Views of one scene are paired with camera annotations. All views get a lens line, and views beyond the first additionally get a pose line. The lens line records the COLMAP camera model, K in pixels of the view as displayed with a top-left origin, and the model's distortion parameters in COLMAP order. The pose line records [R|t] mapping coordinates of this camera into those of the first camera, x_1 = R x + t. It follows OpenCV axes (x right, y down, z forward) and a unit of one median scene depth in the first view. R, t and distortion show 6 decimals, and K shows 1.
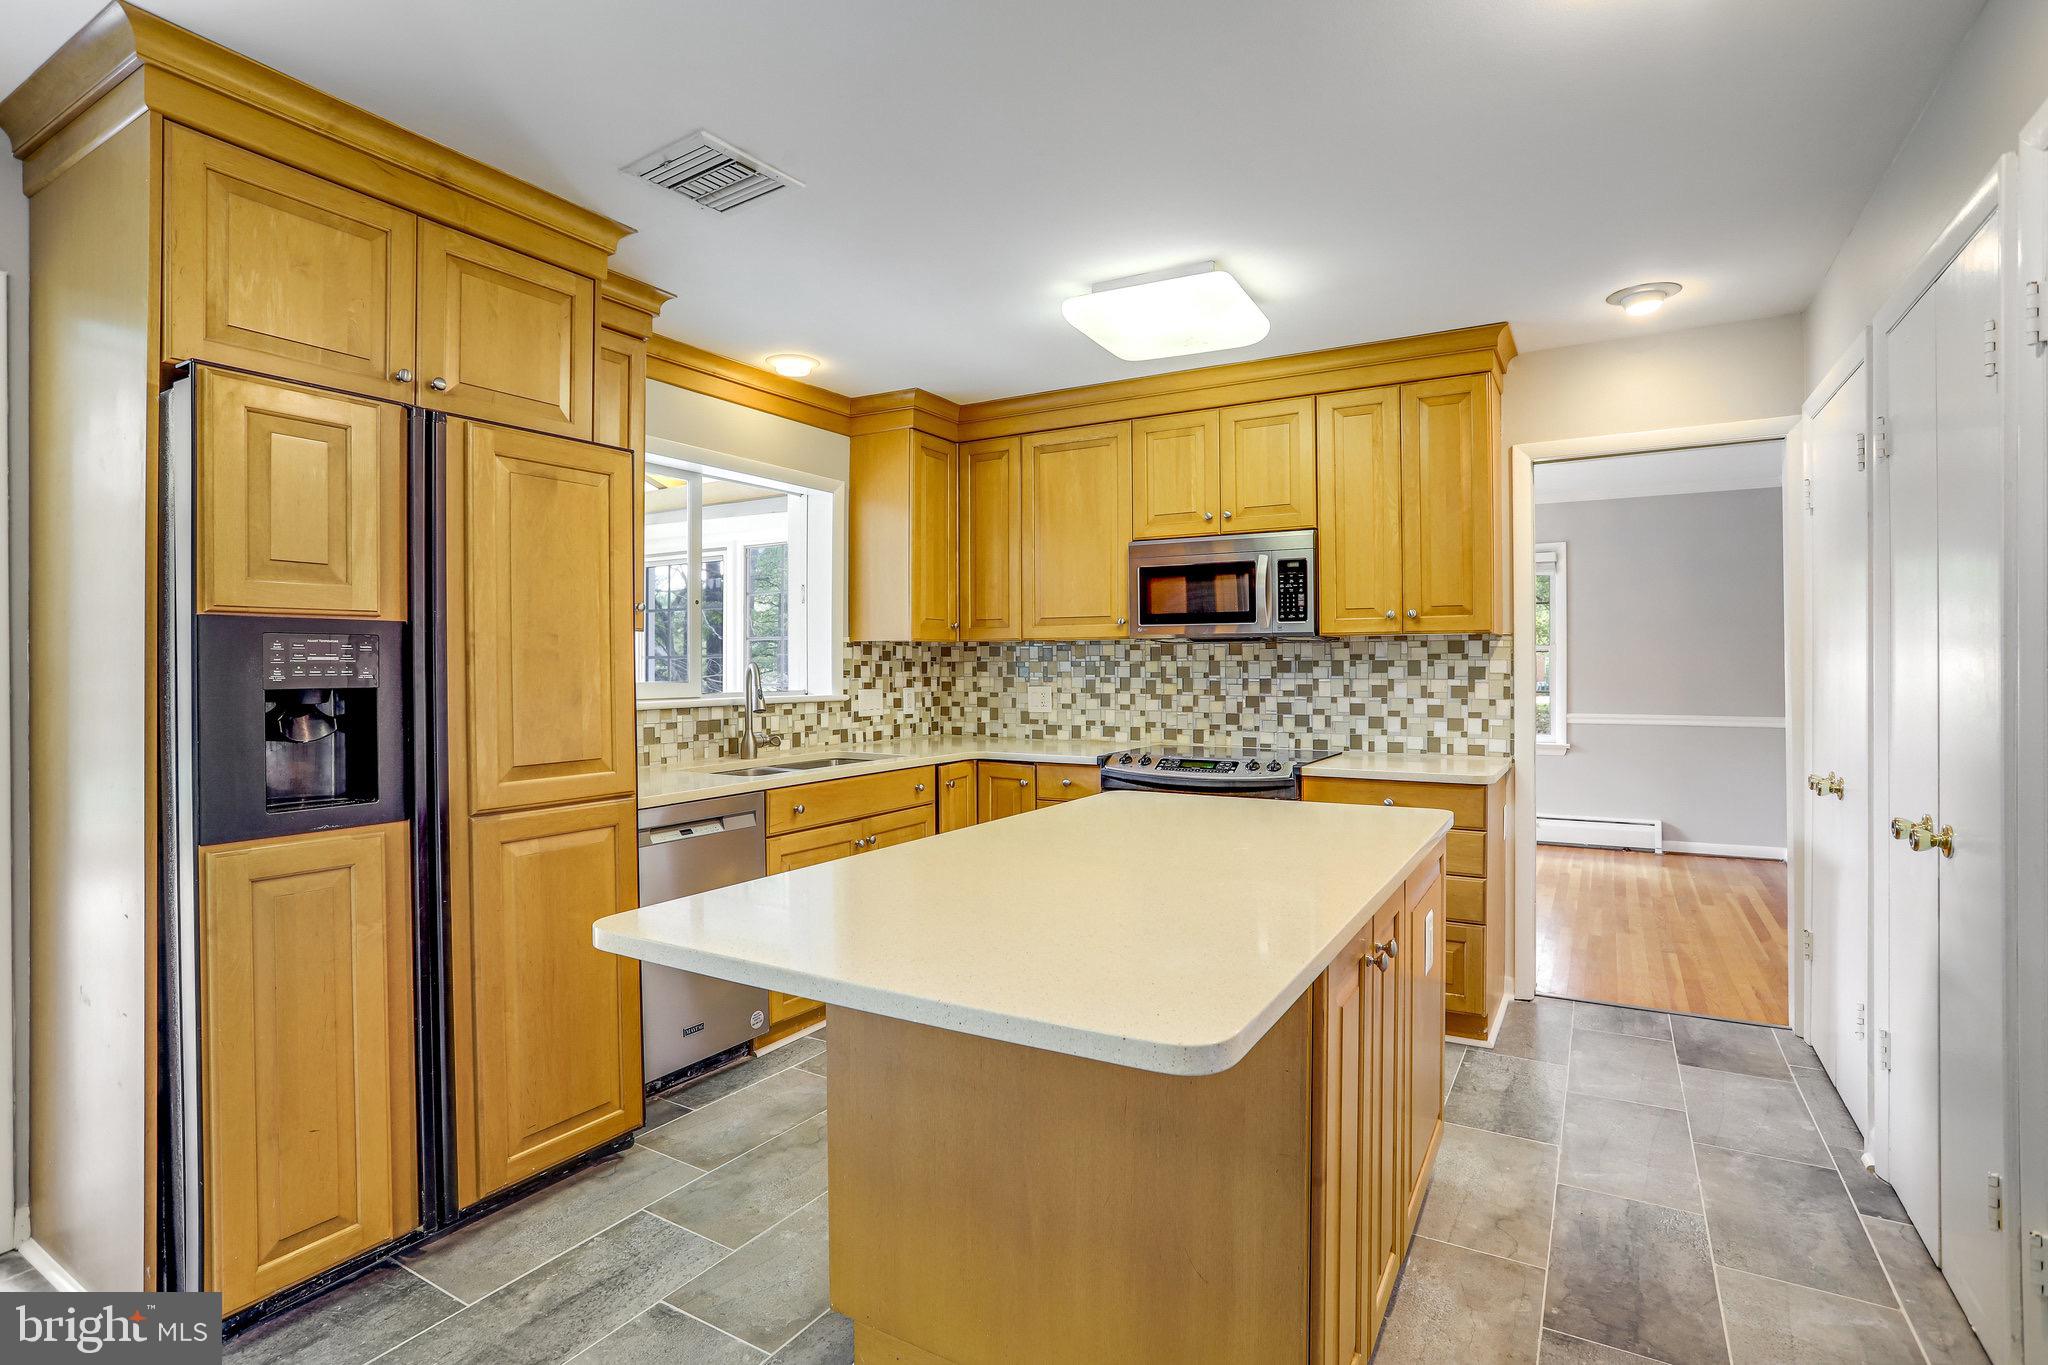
lens RADIAL K [[1005.1, 0, 1034.2], [0, 1005.1, 670.2], [0, 0, 1]] dist [-0.074223, 0.038157]
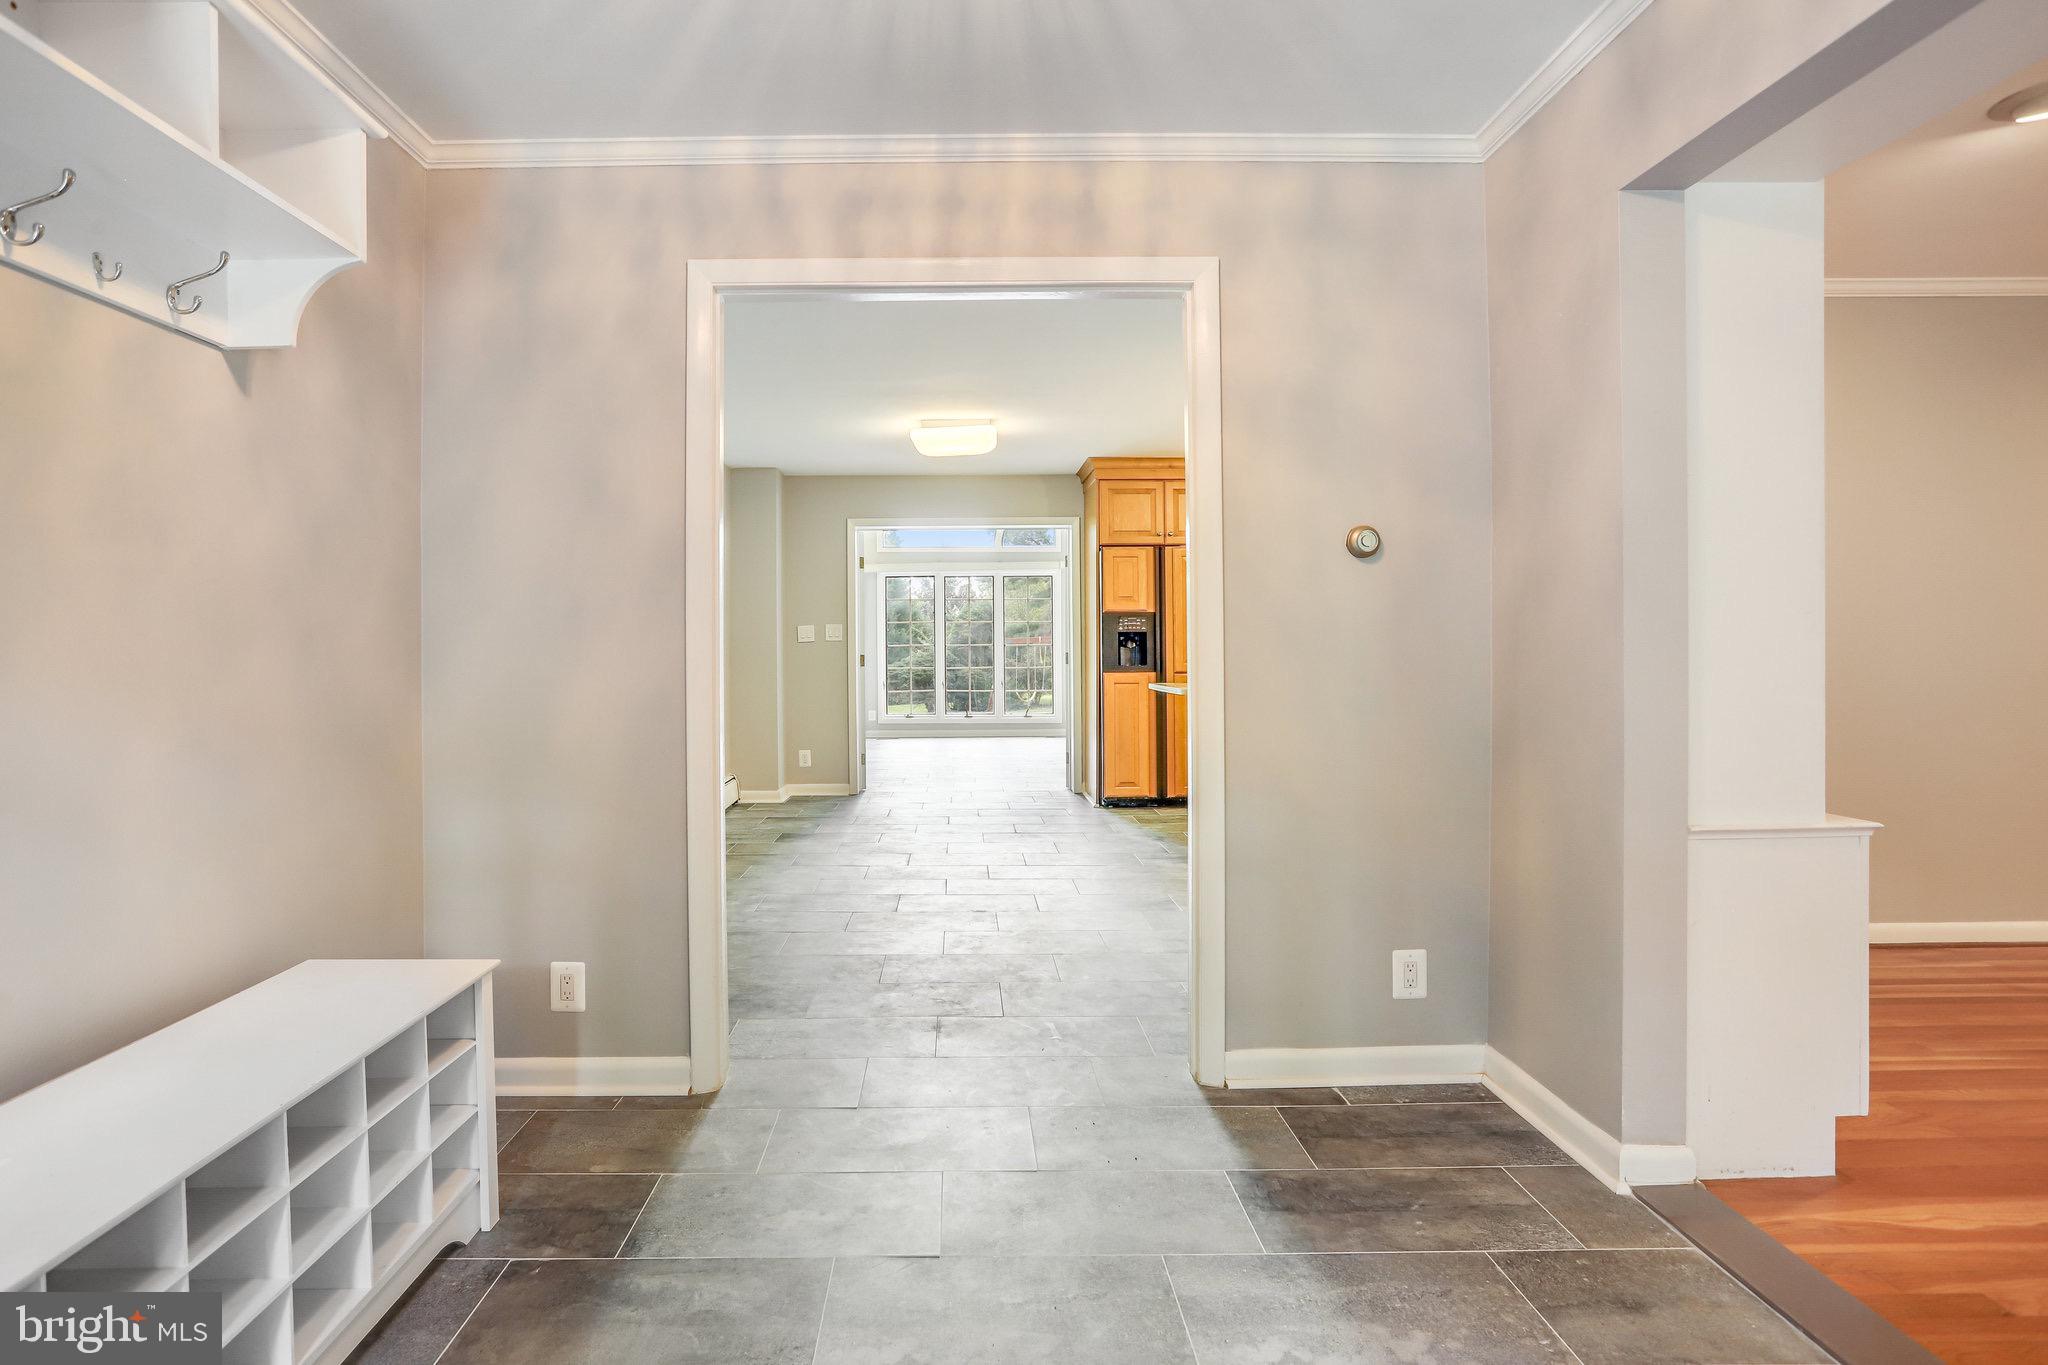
lens RADIAL K [[1017.4, 0, 953.4], [0, 1017.4, 652.2], [0, 0, 1]] dist [-0.059682, 0.024484]
pose [[0.490765, 0.001132, -0.871291, 1.960620], [0.006301, 0.999968, 0.004848, 0.062713], [0.871269, -0.007869, 0.490742, -1.242454]]
